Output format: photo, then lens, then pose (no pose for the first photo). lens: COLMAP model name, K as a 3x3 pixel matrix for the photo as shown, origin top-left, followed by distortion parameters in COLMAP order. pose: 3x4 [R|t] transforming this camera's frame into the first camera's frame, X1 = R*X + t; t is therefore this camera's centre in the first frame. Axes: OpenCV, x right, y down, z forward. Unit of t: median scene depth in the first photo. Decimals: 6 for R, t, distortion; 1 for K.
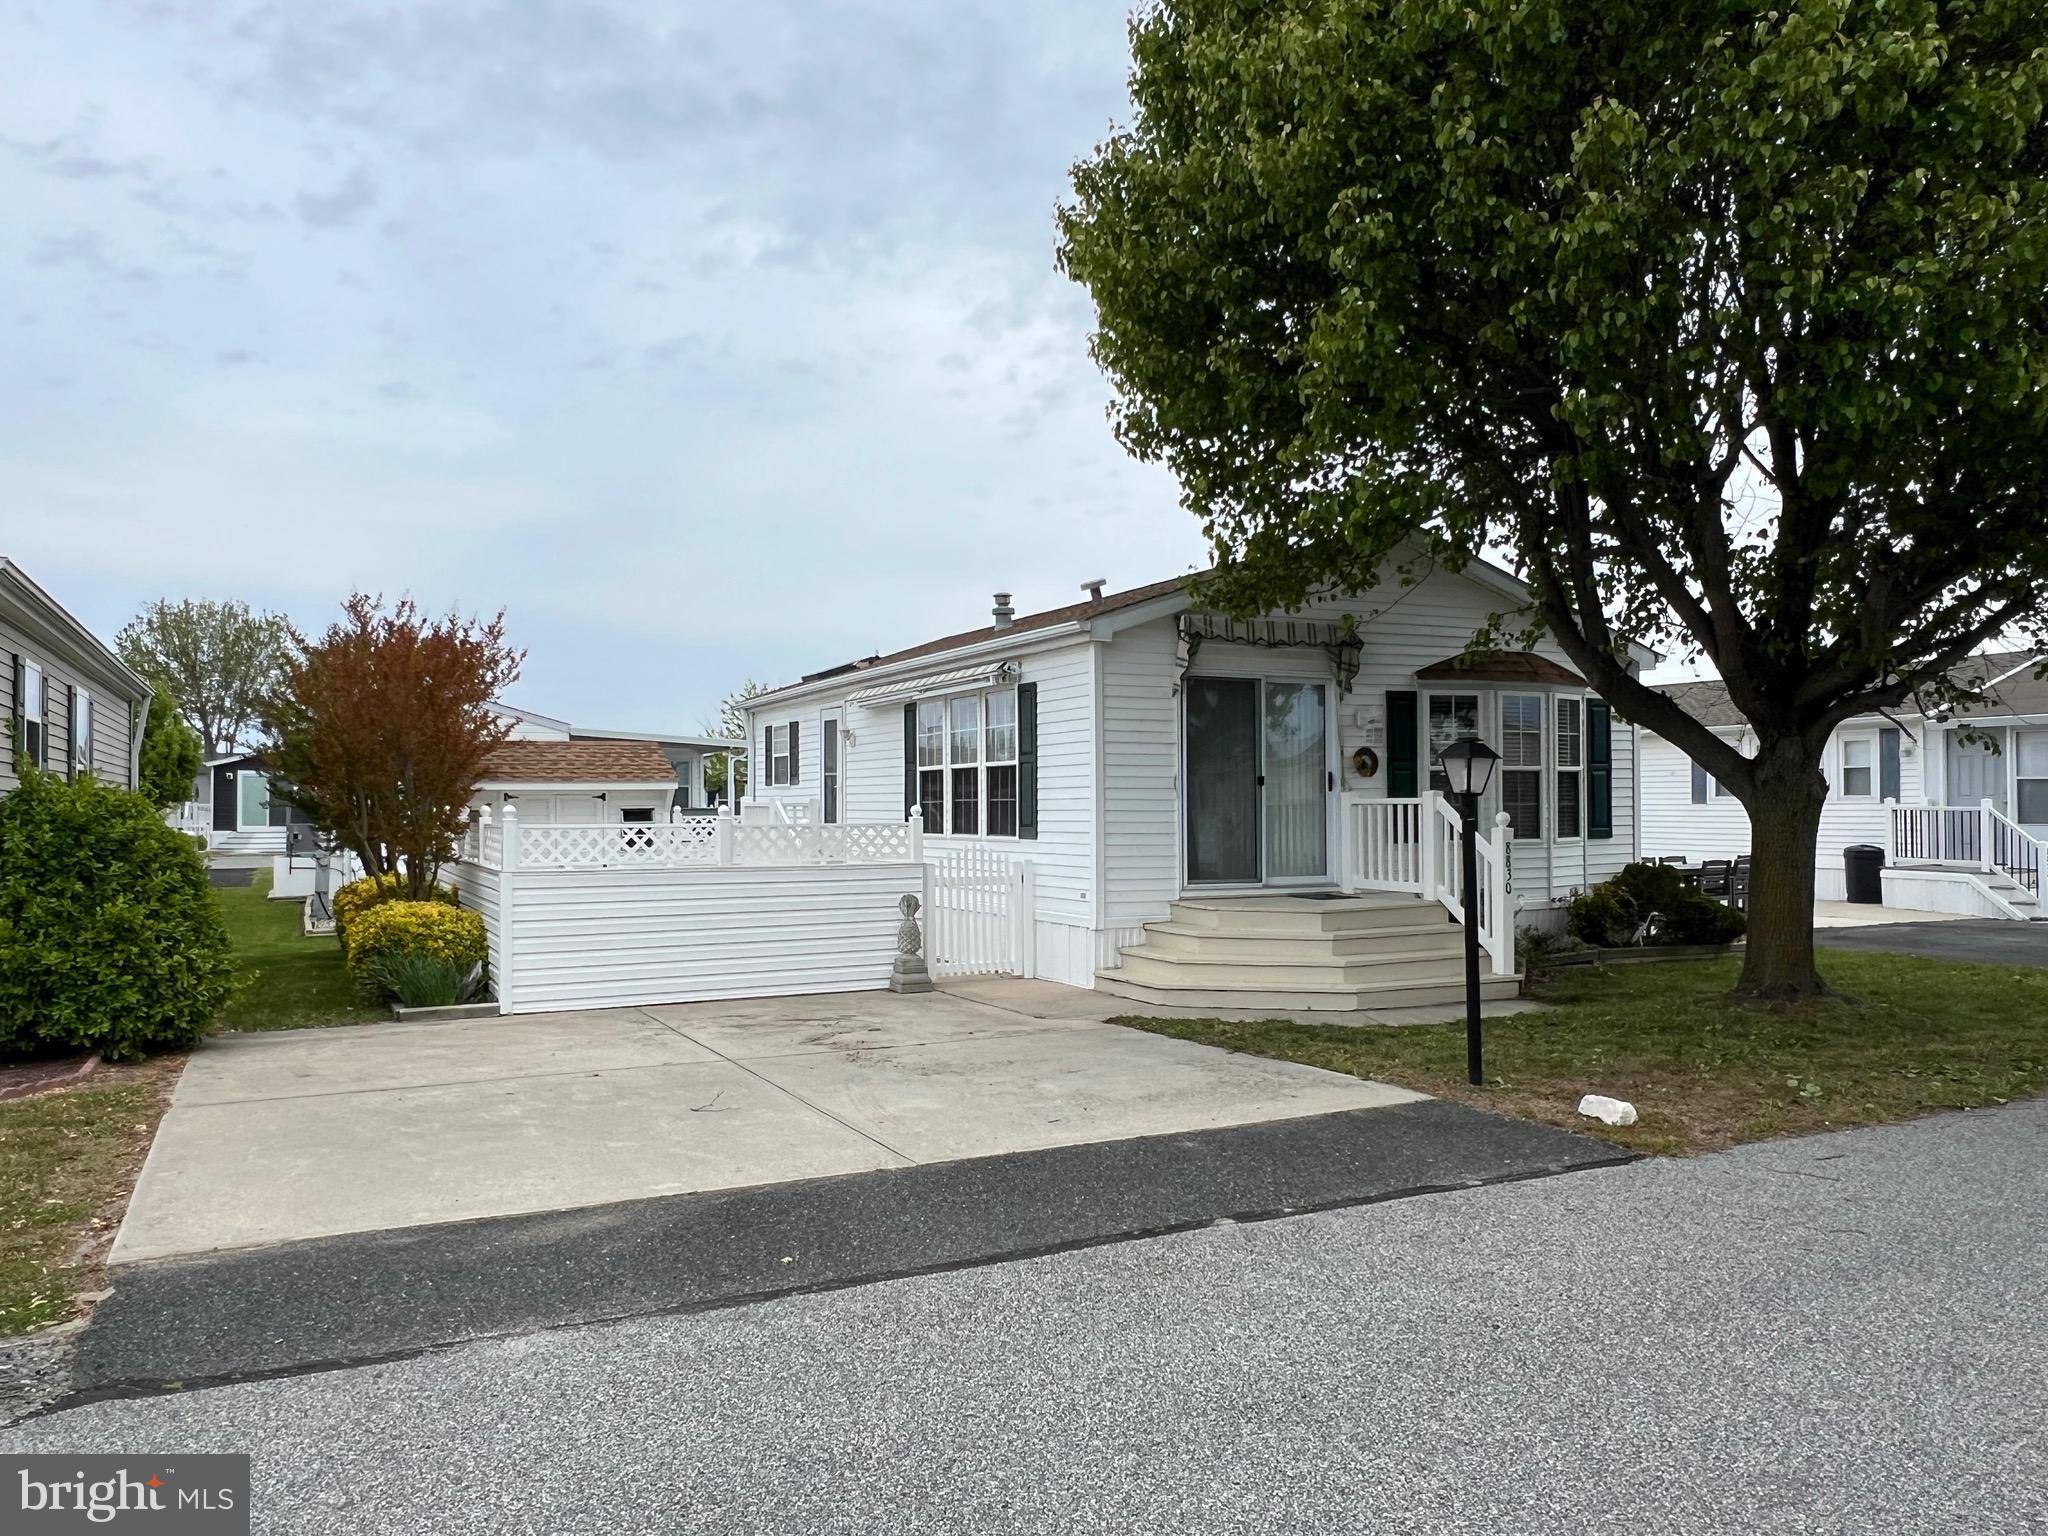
lens RADIAL K [[1446.4, 0, 1024.0], [0, 1446.4, 768.0], [0, 0, 1]] dist [-0.003346, -0.000892]
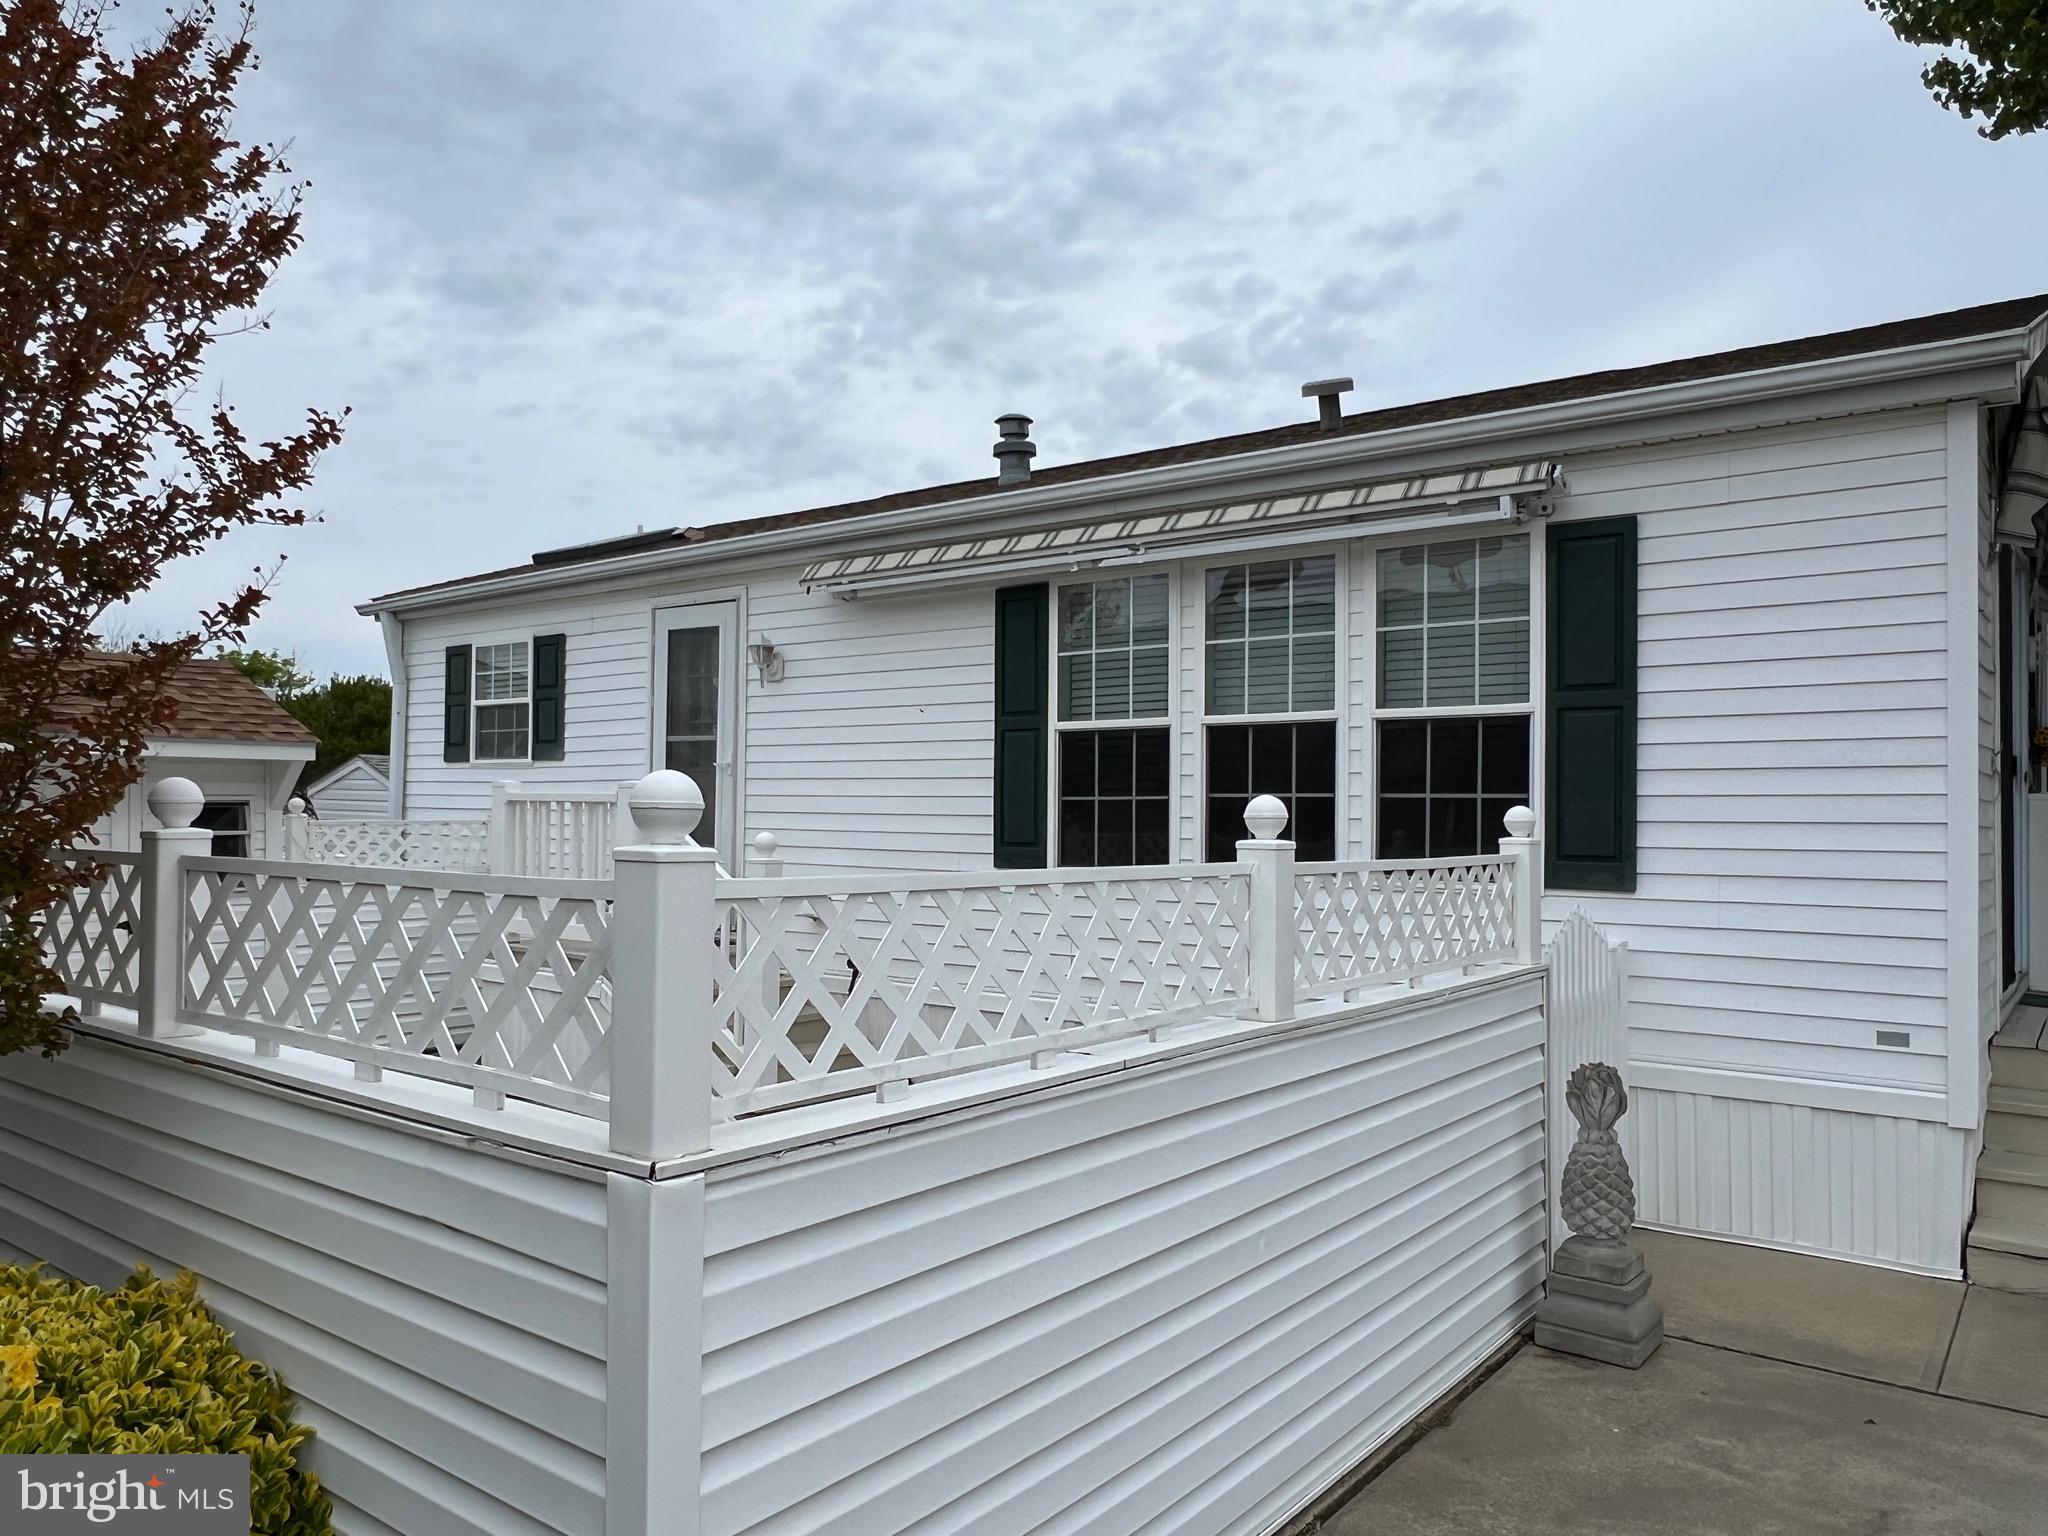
lens RADIAL K [[1446.4, 0, 1024.0], [0, 1446.4, 768.0], [0, 0, 1]] dist [-0.003346, -0.000892]
pose [[0.906227, 0.028255, 0.421846, -0.267287], [-0.025923, 0.999600, -0.011265, 0.018849], [-0.421996, -0.000727, 0.906597, 0.572649]]
